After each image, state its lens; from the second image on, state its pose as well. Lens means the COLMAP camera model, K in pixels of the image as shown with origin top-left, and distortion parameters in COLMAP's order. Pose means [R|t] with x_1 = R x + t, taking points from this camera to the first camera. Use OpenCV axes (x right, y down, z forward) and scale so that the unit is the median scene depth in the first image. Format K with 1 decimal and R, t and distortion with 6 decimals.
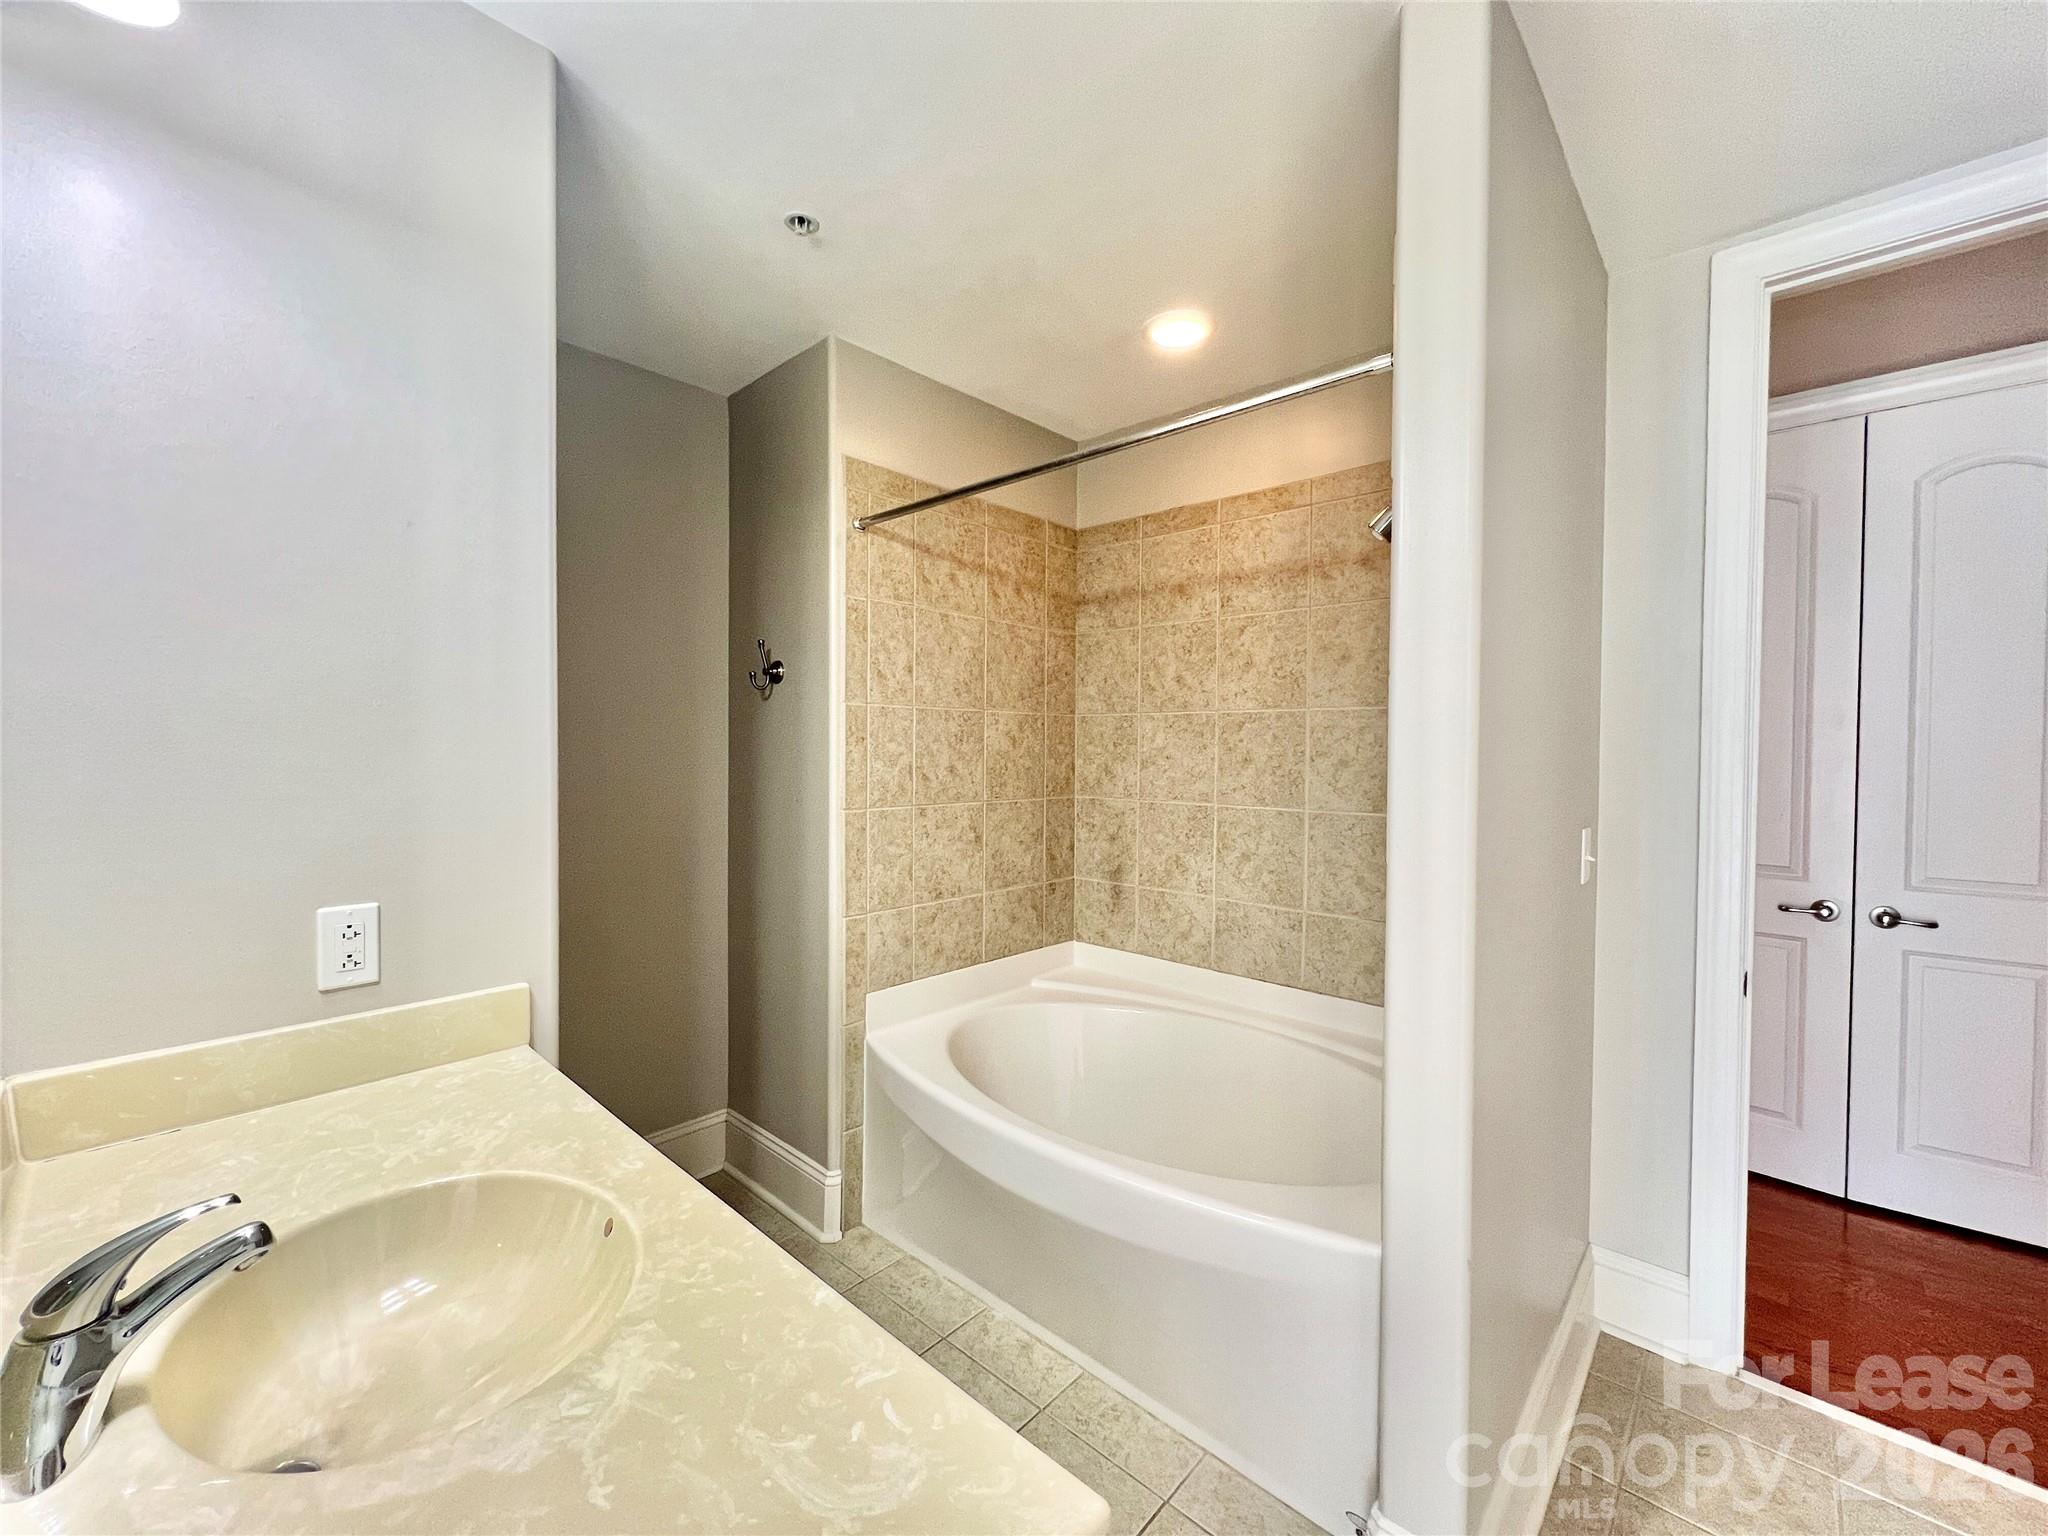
lens RADIAL K [[825.3, 0, 1003.4], [0, 825.3, 761.6], [0, 0, 1]] dist [-0.001331, 0.000533]
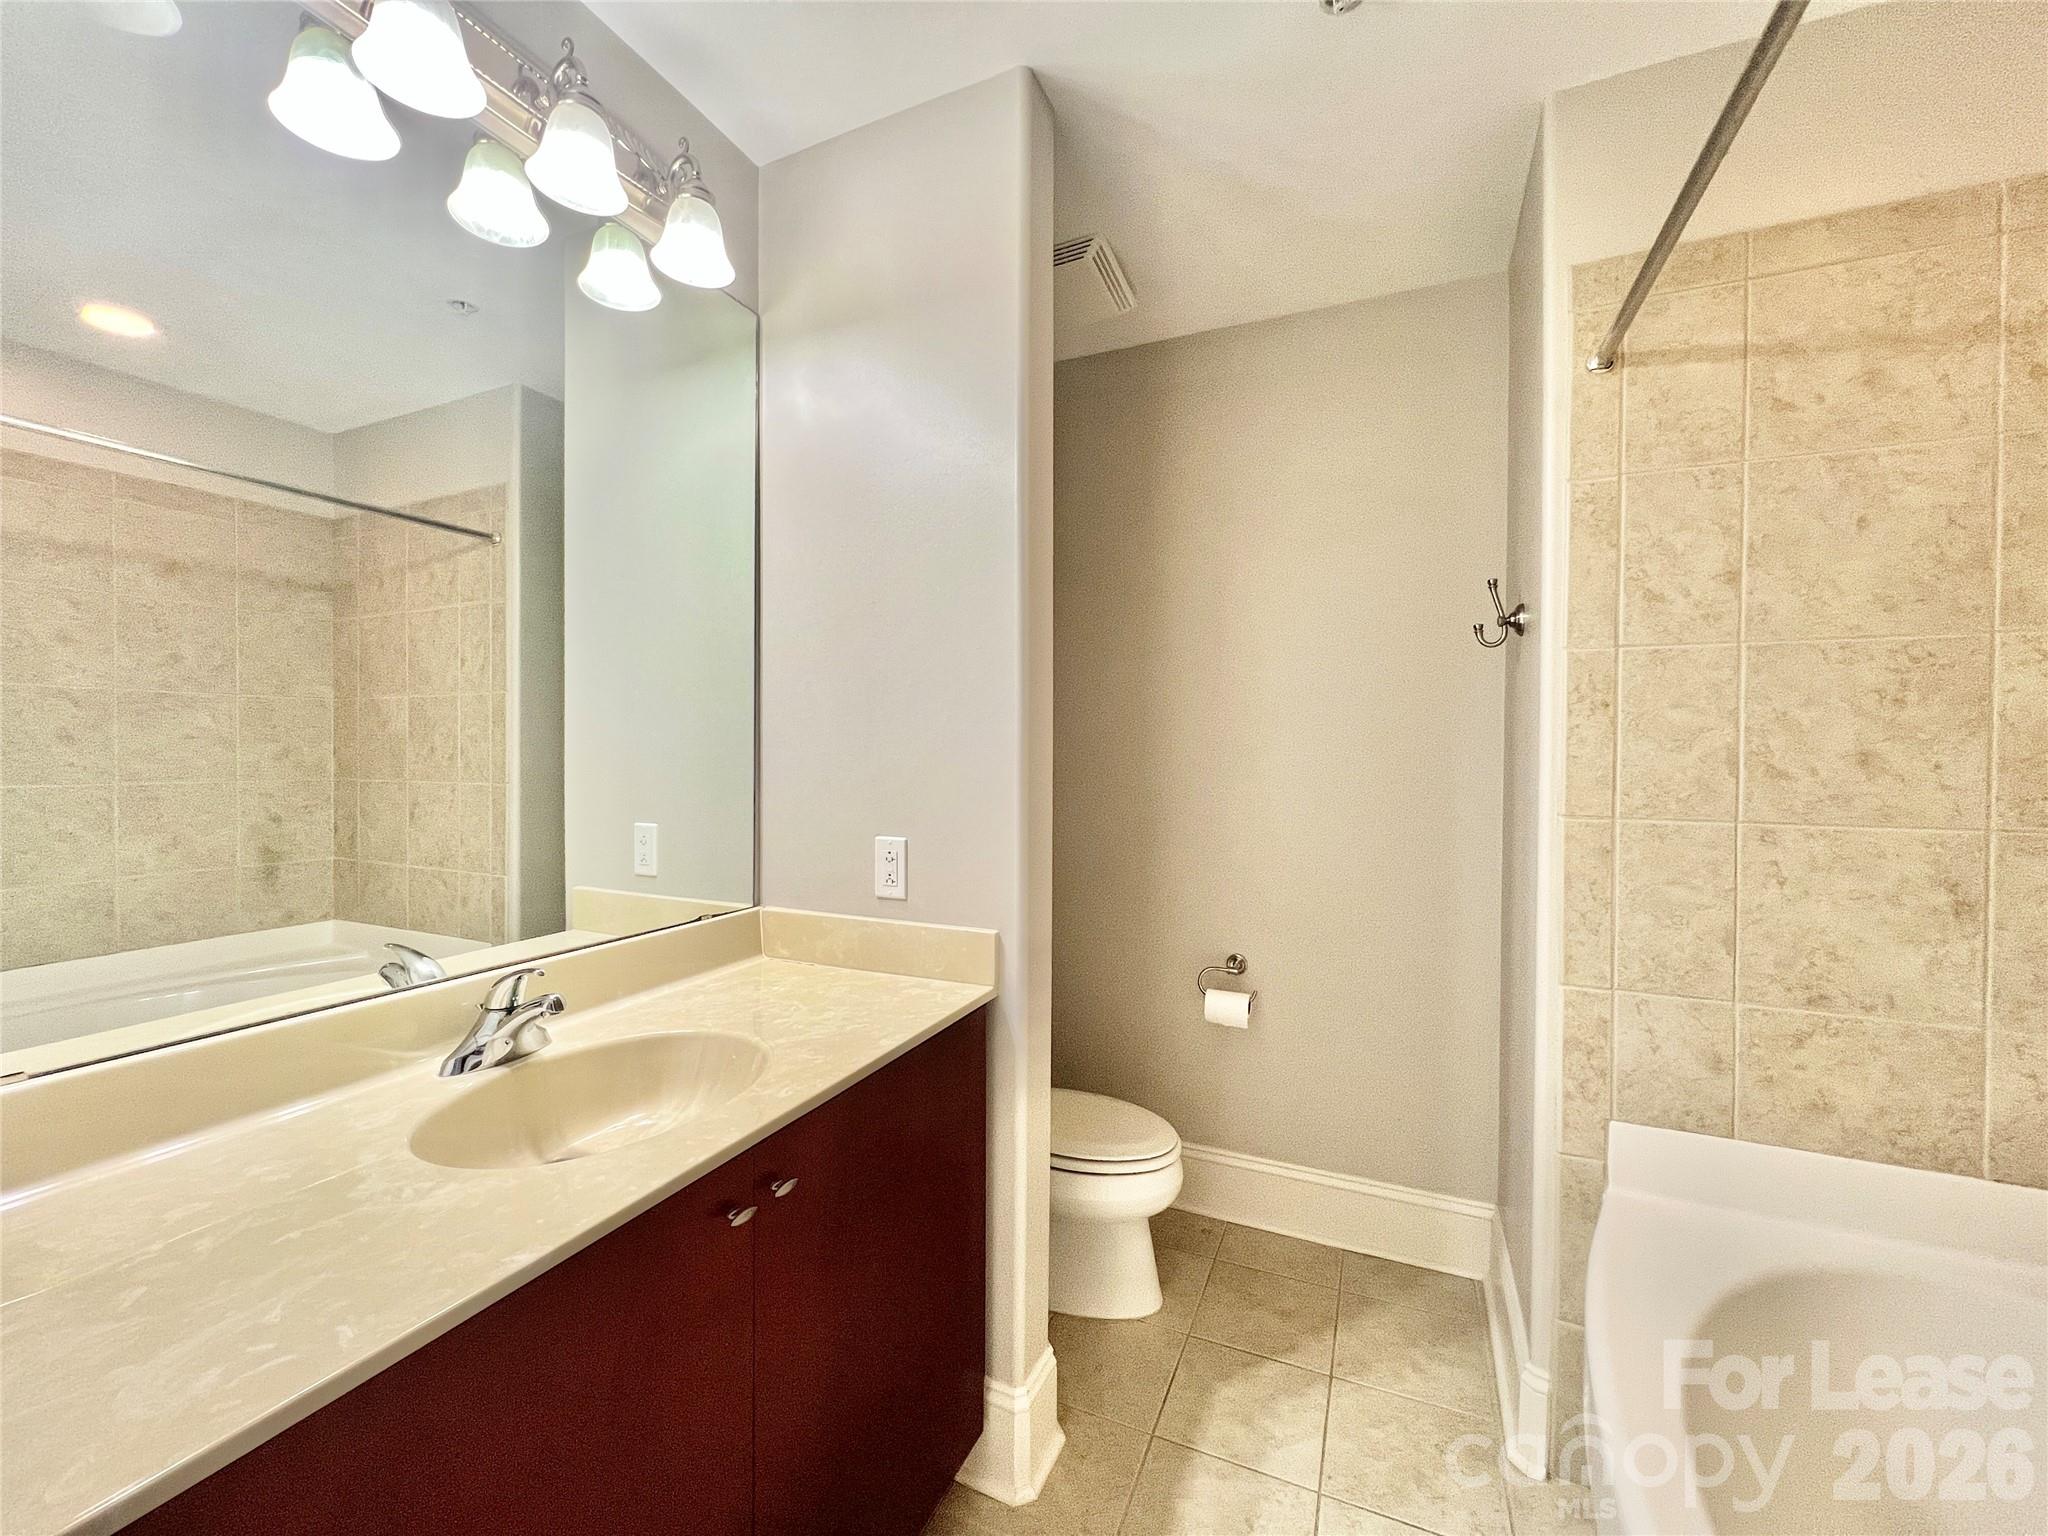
lens RADIAL K [[825.3, 0, 1063.8], [0, 825.3, 763.0], [0, 0, 1]] dist [-0.001331, 0.000533]
pose [[0.328609, 0.005252, -0.944451, 0.271640], [-0.020762, 0.999783, -0.001664, 0.024783], [0.944238, 0.020155, 0.328647, 0.400354]]
